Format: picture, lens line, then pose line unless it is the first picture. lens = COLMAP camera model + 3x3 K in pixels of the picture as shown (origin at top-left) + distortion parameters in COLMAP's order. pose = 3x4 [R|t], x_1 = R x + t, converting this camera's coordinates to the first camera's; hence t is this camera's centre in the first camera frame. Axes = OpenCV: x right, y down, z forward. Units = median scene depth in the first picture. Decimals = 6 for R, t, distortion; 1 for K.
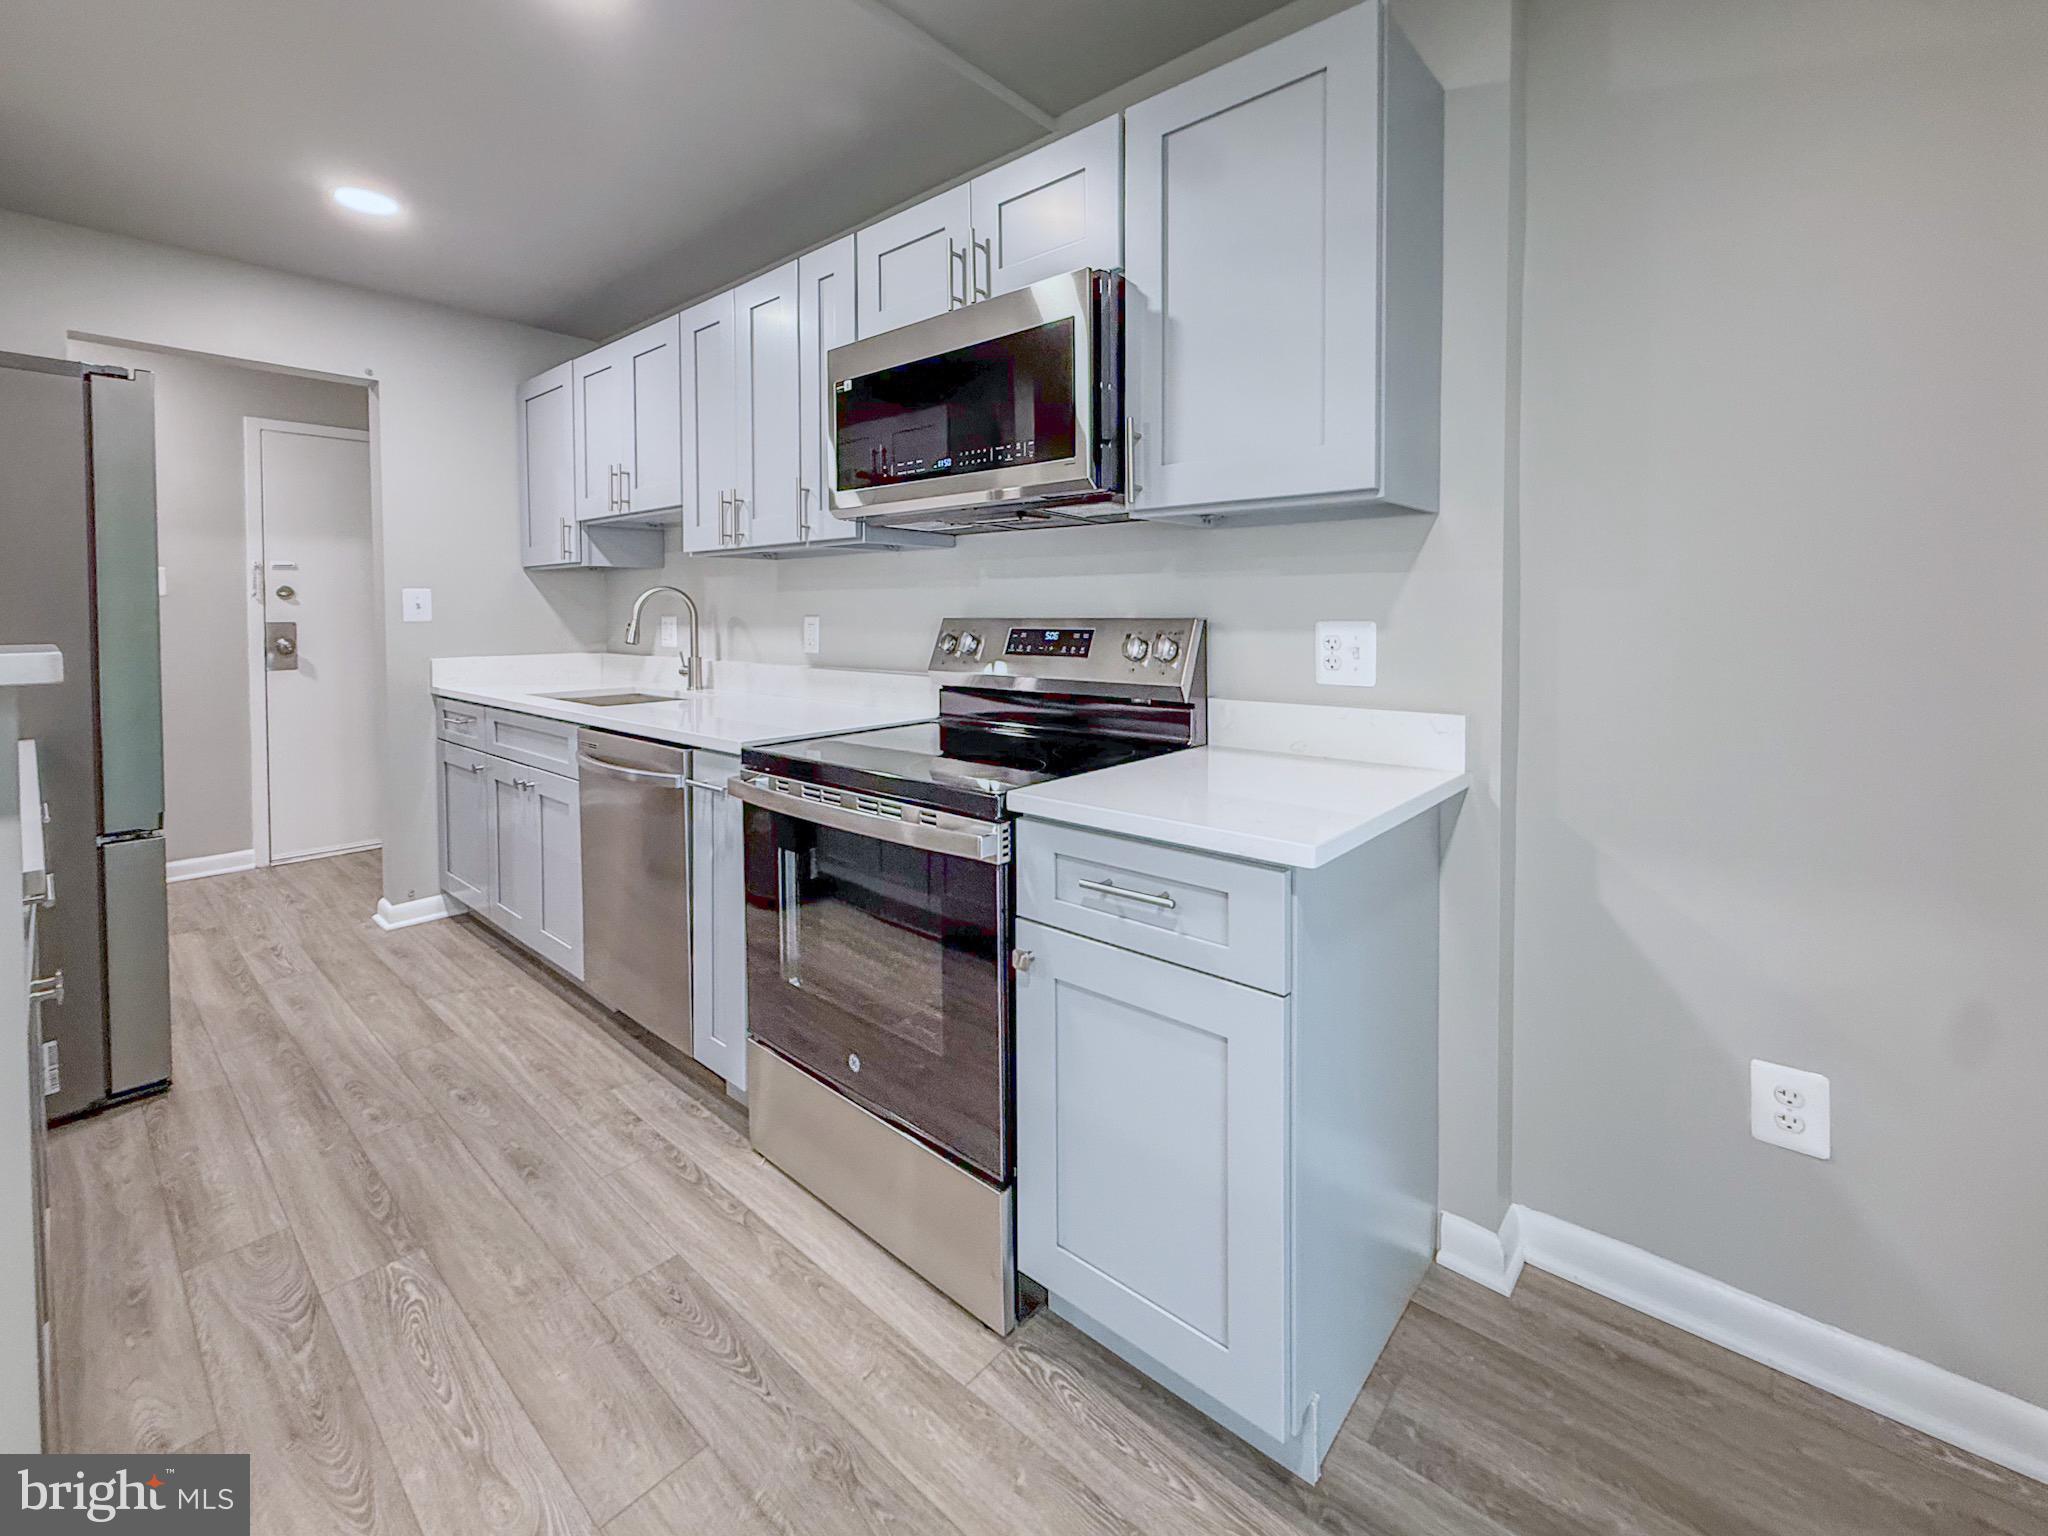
lens RADIAL K [[877.6, 0, 1037.1], [0, 877.6, 621.6], [0, 0, 1]] dist [-0.005558, 0.002828]
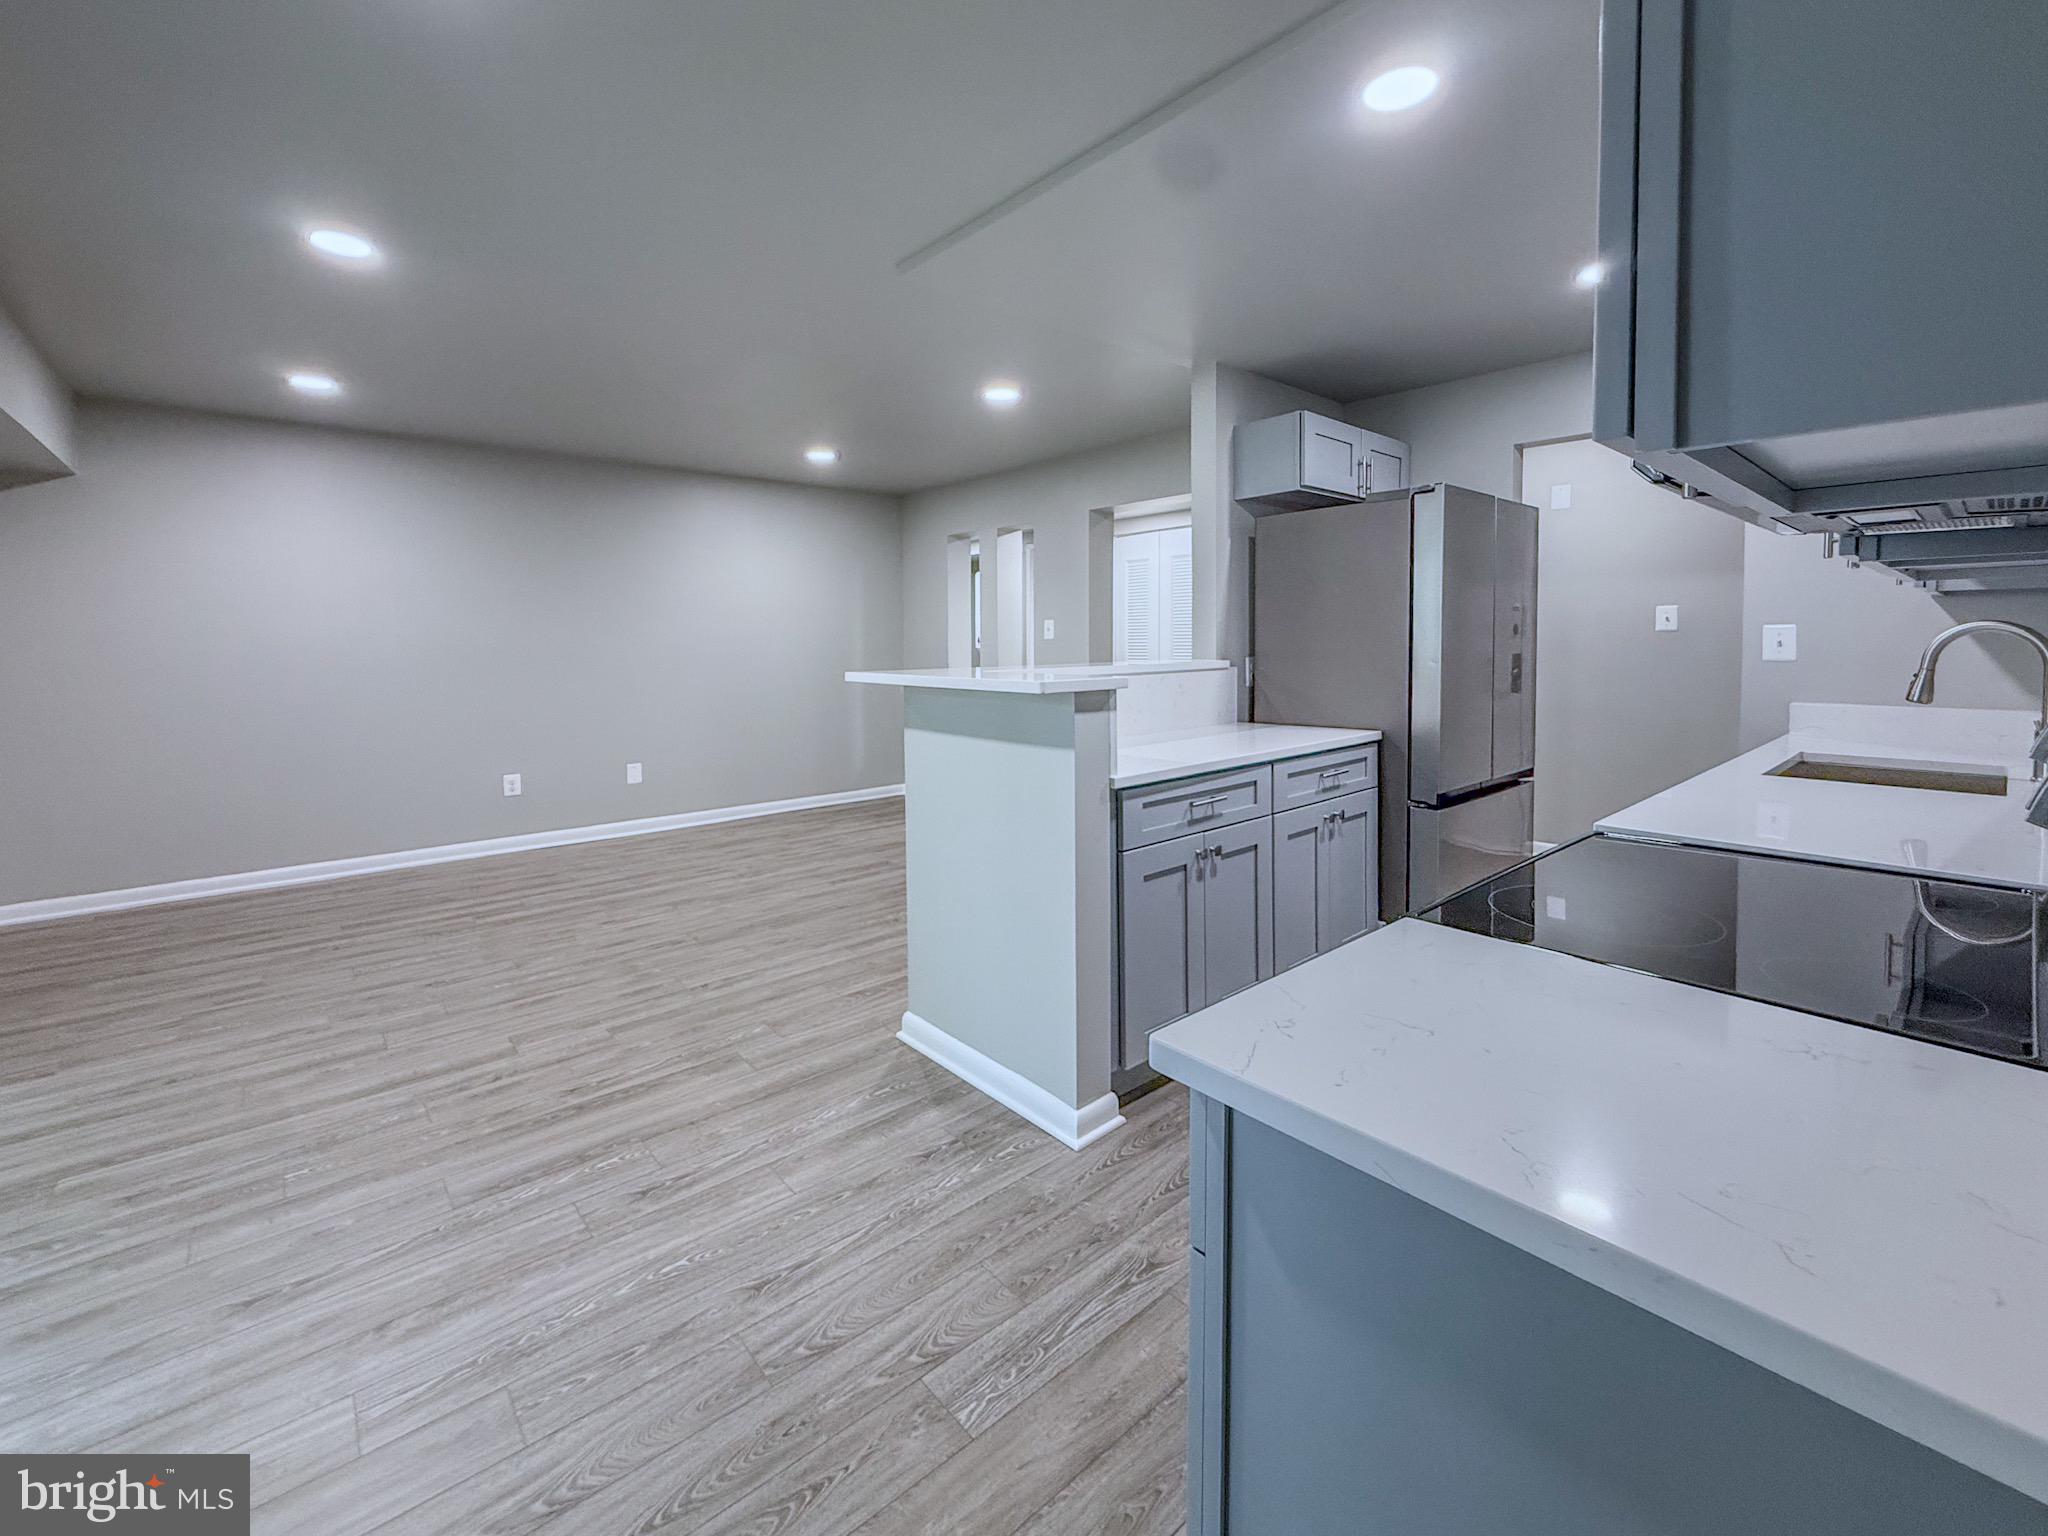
lens RADIAL K [[877.6, 0, 976.5], [0, 877.6, 675.0], [0, 0, 1]] dist [-0.005558, 0.002828]
pose [[-0.165241, 0.046351, -0.985164, 0.537532], [-0.005581, 0.998835, 0.047930, -0.038118], [0.986237, 0.013418, -0.164789, 0.513927]]
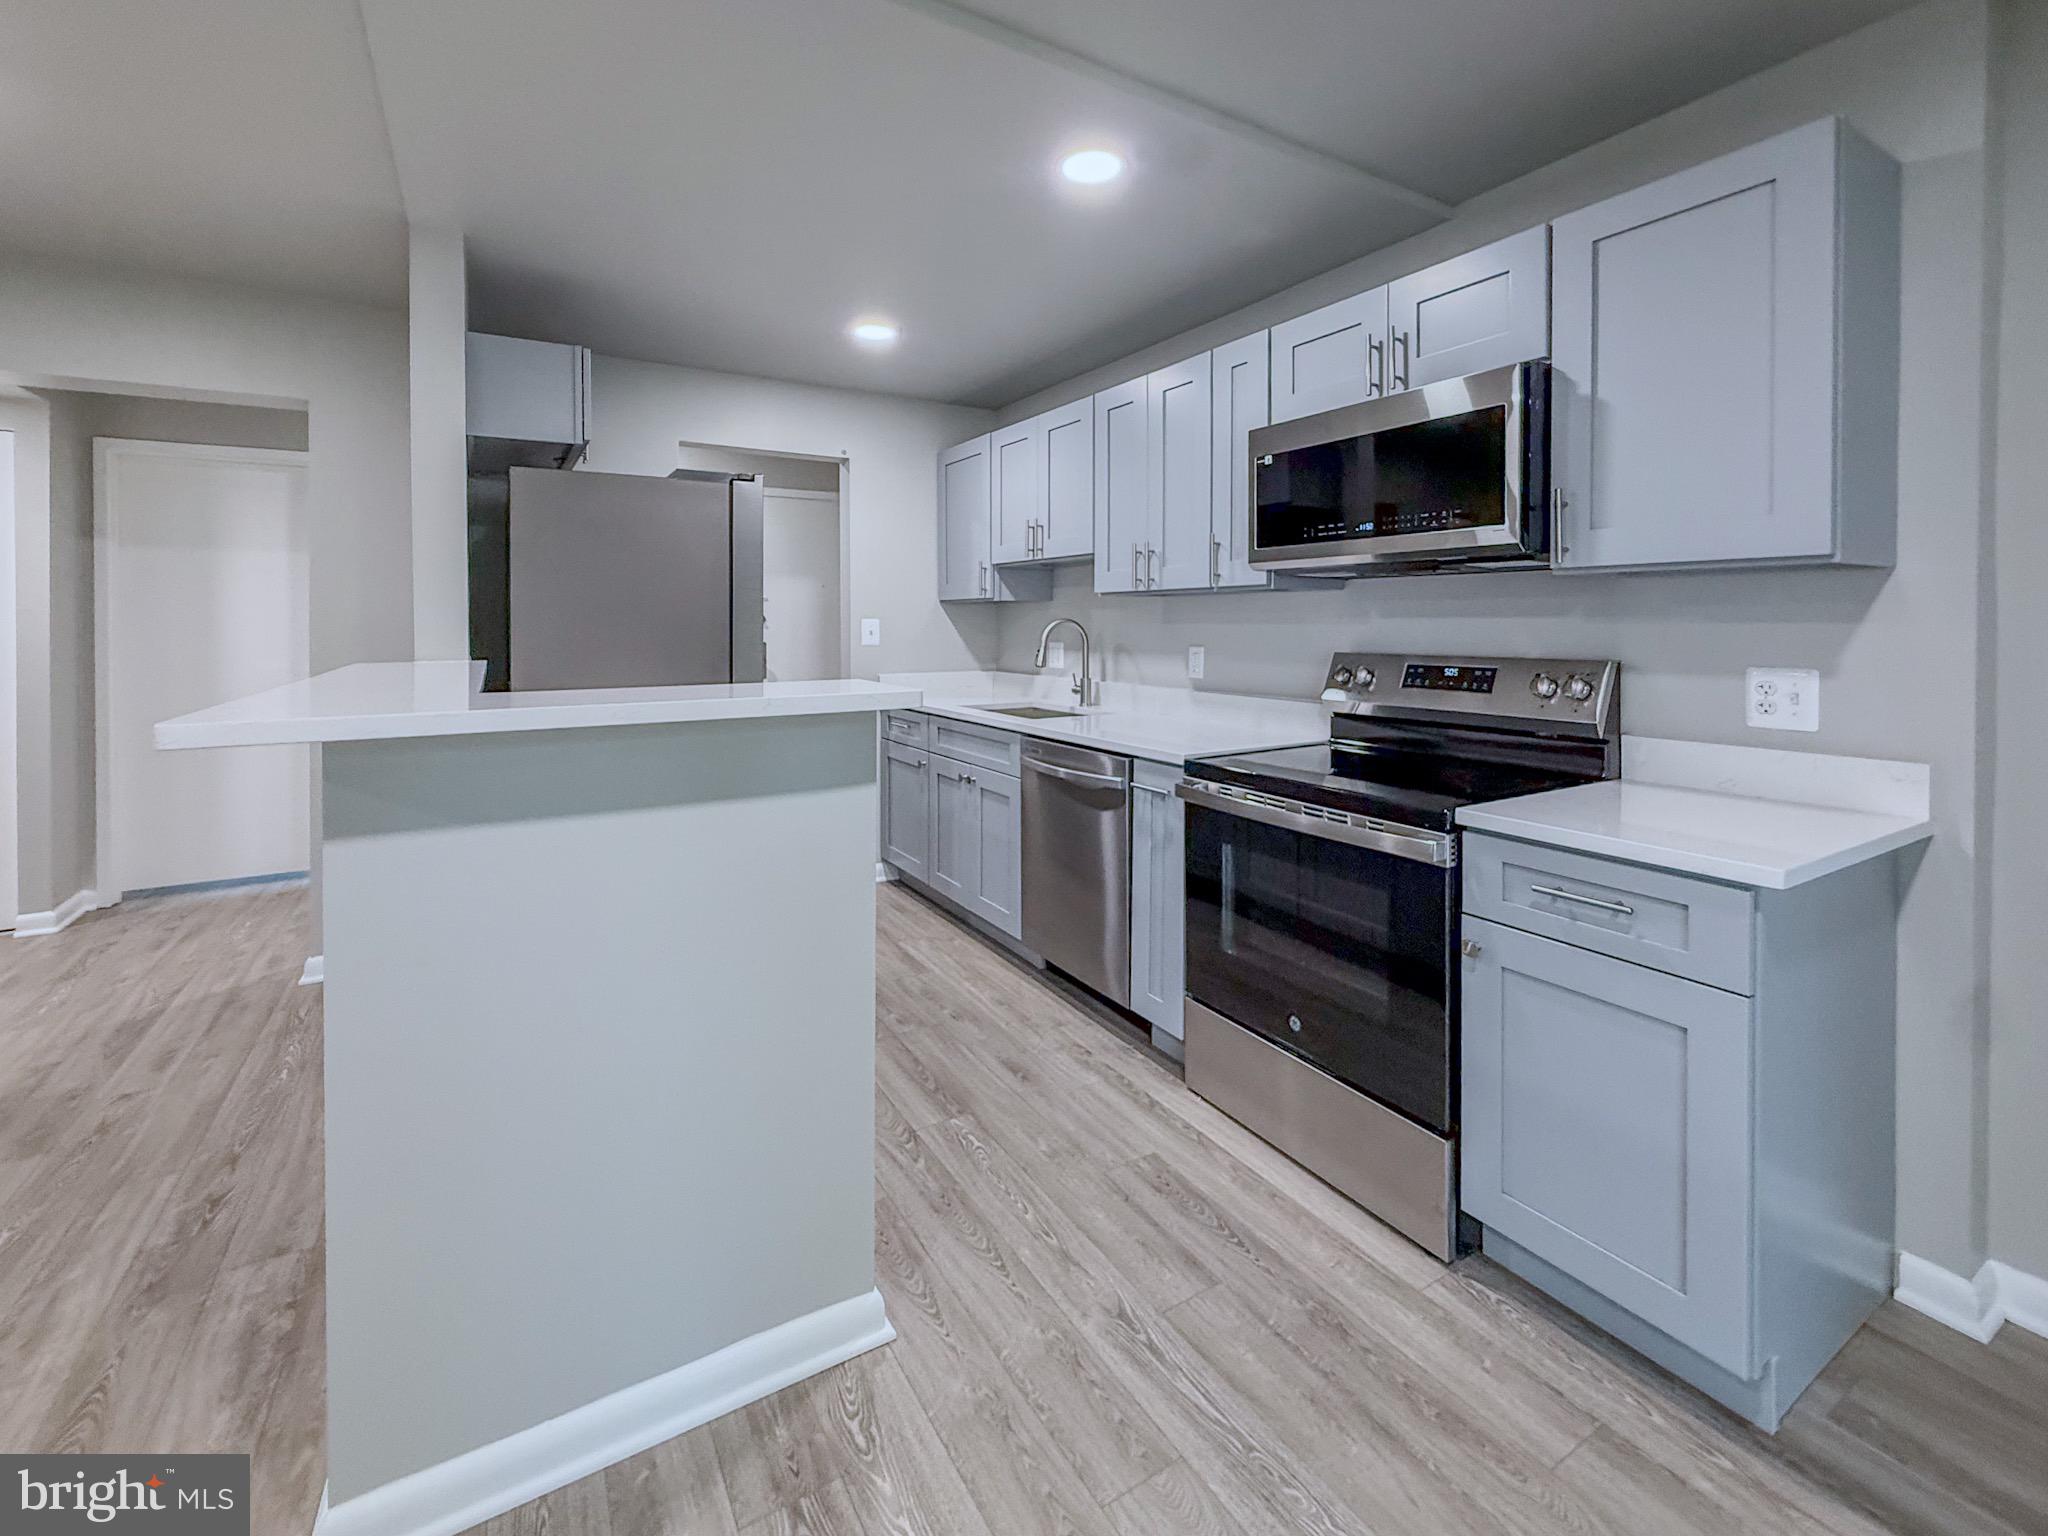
lens RADIAL K [[877.6, 0, 1035.4], [0, 877.6, 626.7], [0, 0, 1]] dist [-0.005558, 0.002828]
pose [[0.954496, 0.006450, -0.298154, -0.158214], [-0.009790, 0.999905, -0.009710, -0.026487], [0.298063, 0.012187, 0.954469, -0.228352]]
